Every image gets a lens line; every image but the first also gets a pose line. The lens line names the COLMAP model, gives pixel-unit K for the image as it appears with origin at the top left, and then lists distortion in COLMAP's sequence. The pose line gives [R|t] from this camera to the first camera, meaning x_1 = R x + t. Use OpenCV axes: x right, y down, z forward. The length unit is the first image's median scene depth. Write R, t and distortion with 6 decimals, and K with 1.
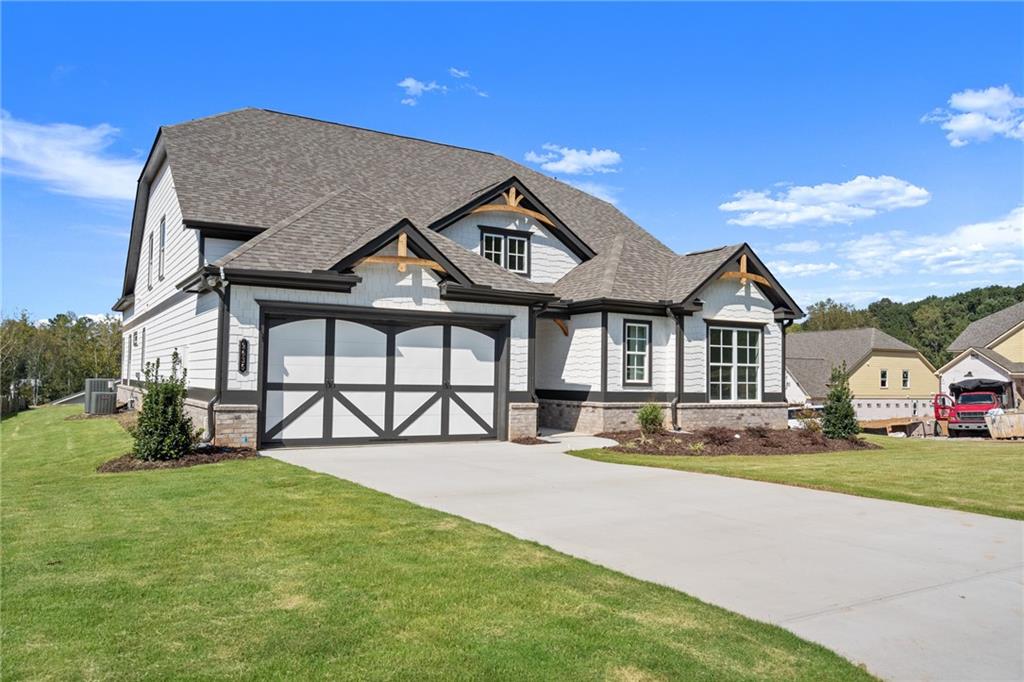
lens RADIAL K [[758.4, 0, 509.4], [0, 758.4, 341.9], [0, 0, 1]] dist [0.007106, 0.000754]
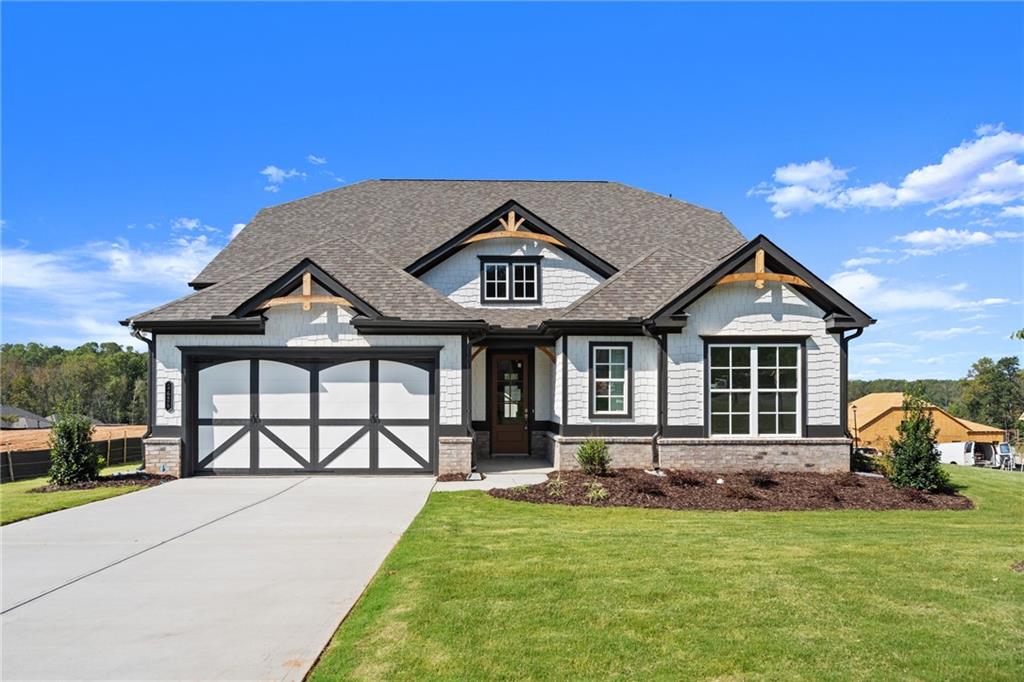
lens RADIAL K [[640.8, 0, 506.3], [0, 640.8, 403.5], [0, 0, 1]] dist [0.002077, 0.002061]
pose [[0.867967, -0.014717, -0.496404, 0.427138], [0.037064, 0.998693, 0.035198, 0.011081], [0.495237, -0.048949, 0.867378, 0.302124]]
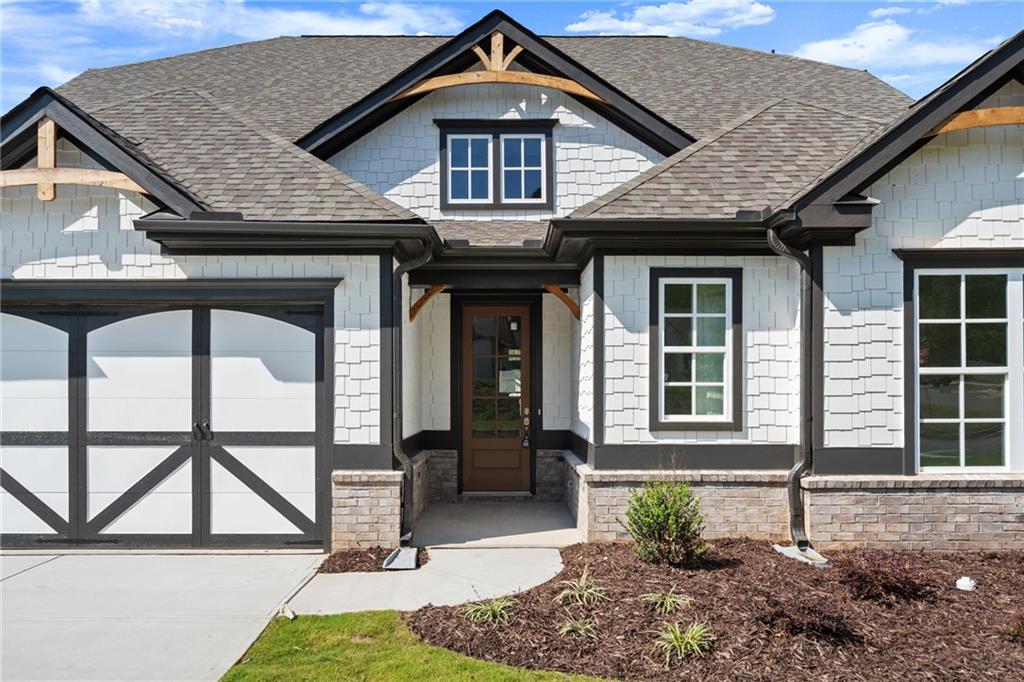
lens RADIAL K [[787.2, 0, 509.3], [0, 787.2, 392.8], [0, 0, 1]] dist [0.004038, 0.003363]
pose [[0.856703, -0.015969, -0.515562, 0.299626], [0.039278, 0.998638, 0.034336, 0.019397], [0.514312, -0.049666, 0.856164, 0.581673]]
